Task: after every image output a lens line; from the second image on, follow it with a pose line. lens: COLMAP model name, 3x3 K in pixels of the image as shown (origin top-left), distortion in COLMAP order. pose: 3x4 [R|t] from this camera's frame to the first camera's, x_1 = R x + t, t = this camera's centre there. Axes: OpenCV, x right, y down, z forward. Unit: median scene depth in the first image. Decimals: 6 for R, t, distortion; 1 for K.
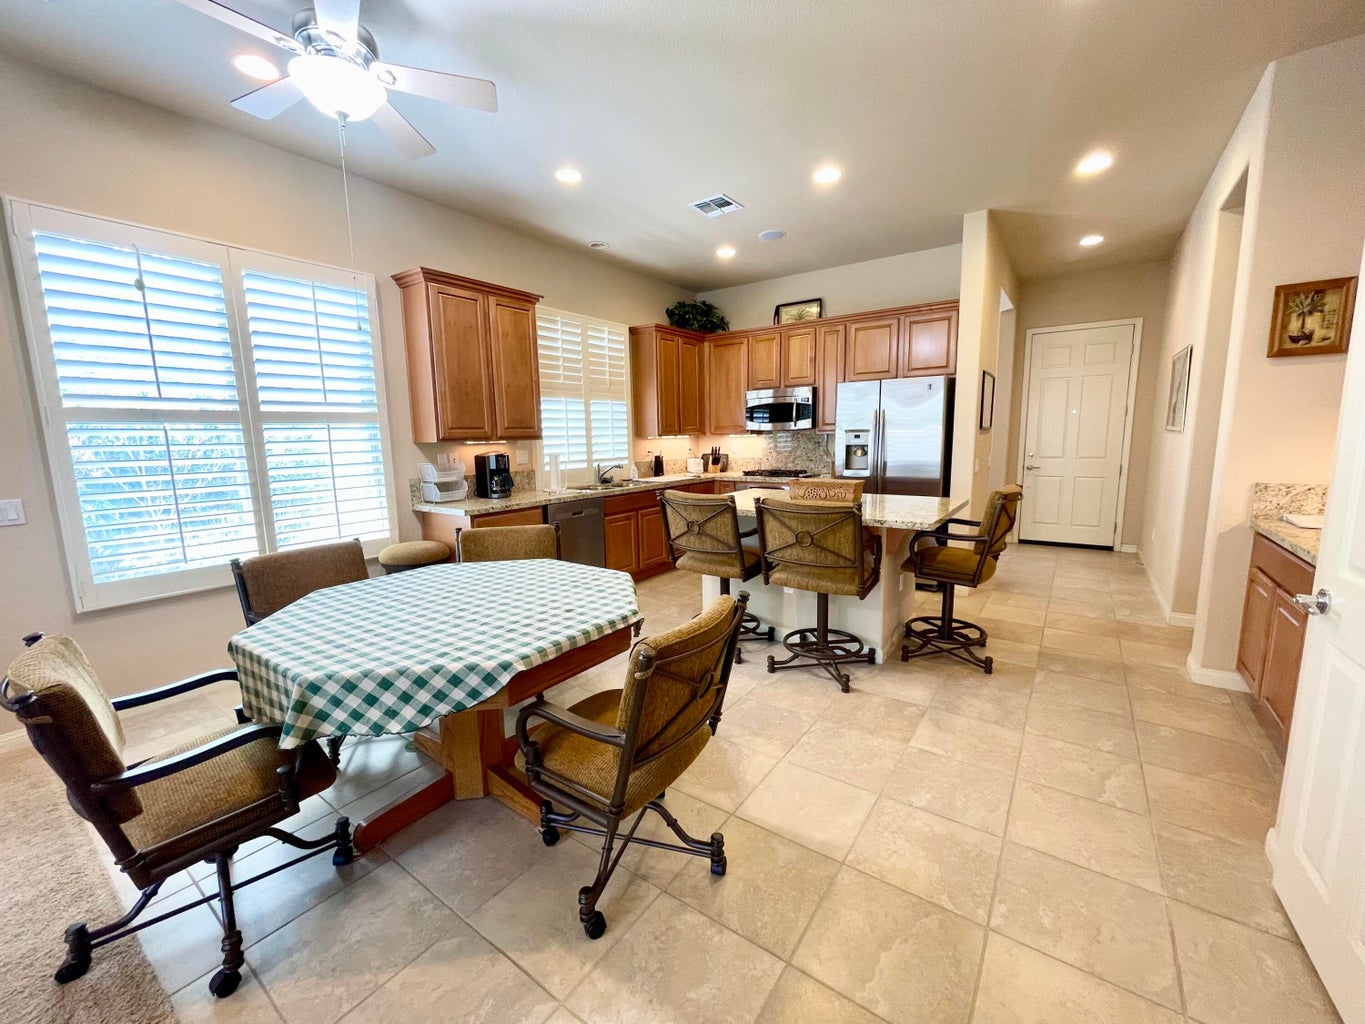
lens RADIAL K [[553.8, 0, 674.9], [0, 553.8, 513.6], [0, 0, 1]] dist [-0.003433, 0.001140]
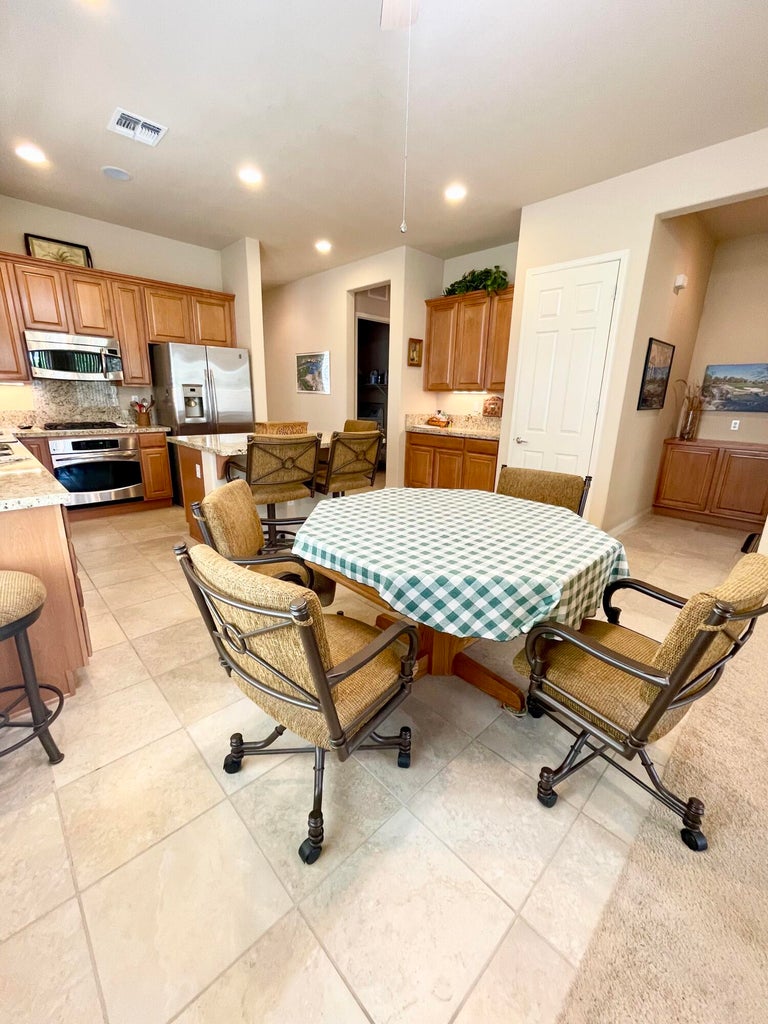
lens RADIAL K [[415.5, 0, 382.4], [0, 415.5, 510.6], [0, 0, 1]] dist [-0.003433, 0.001140]
pose [[0.177734, -0.239515, 0.954486, -0.512556], [0.115418, 0.968308, 0.221491, -0.032332], [-0.977287, 0.070798, 0.199745, 0.387234]]
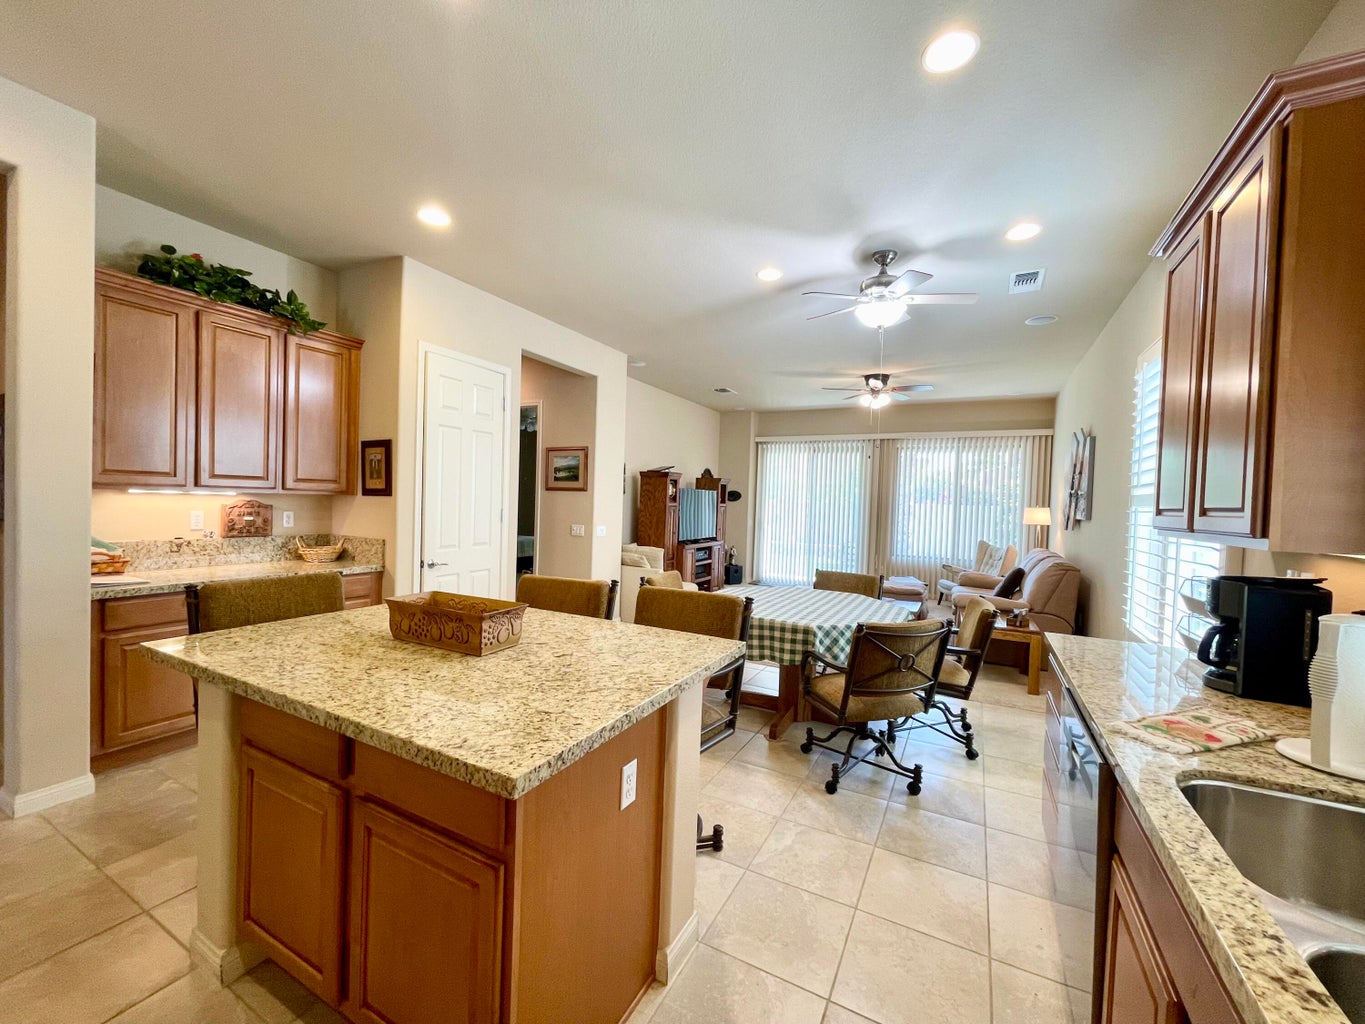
lens RADIAL K [[553.8, 0, 675.5], [0, 553.8, 517.0], [0, 0, 1]] dist [-0.003433, 0.001140]
pose [[-0.991733, -0.009237, -0.127983, 0.096296], [-0.031433, 0.984505, 0.172517, -0.161855], [0.124406, 0.175113, -0.976657, 1.056095]]
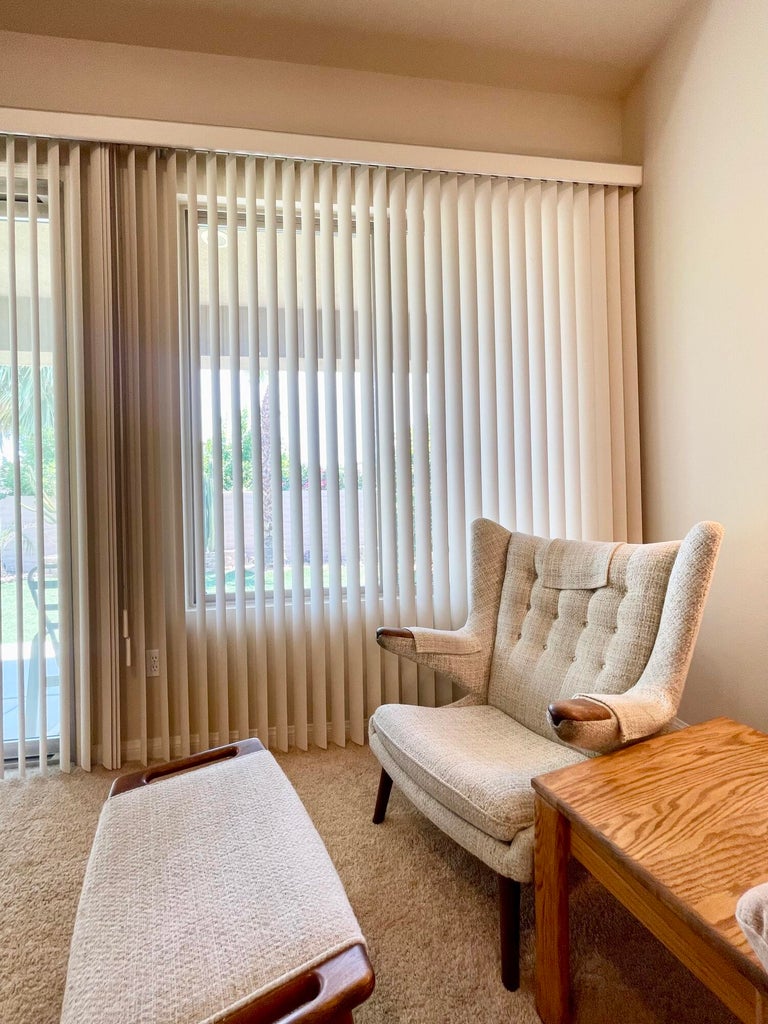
lens RADIAL K [[415.5, 0, 386.6], [0, 415.5, 506.9], [0, 0, 1]] dist [-0.003433, 0.001140]
pose [[-0.720133, 0.034105, -0.692997, -0.657156], [-0.060883, 0.991832, 0.112080, 0.098529], [0.691159, 0.122904, -0.712175, -0.145327]]
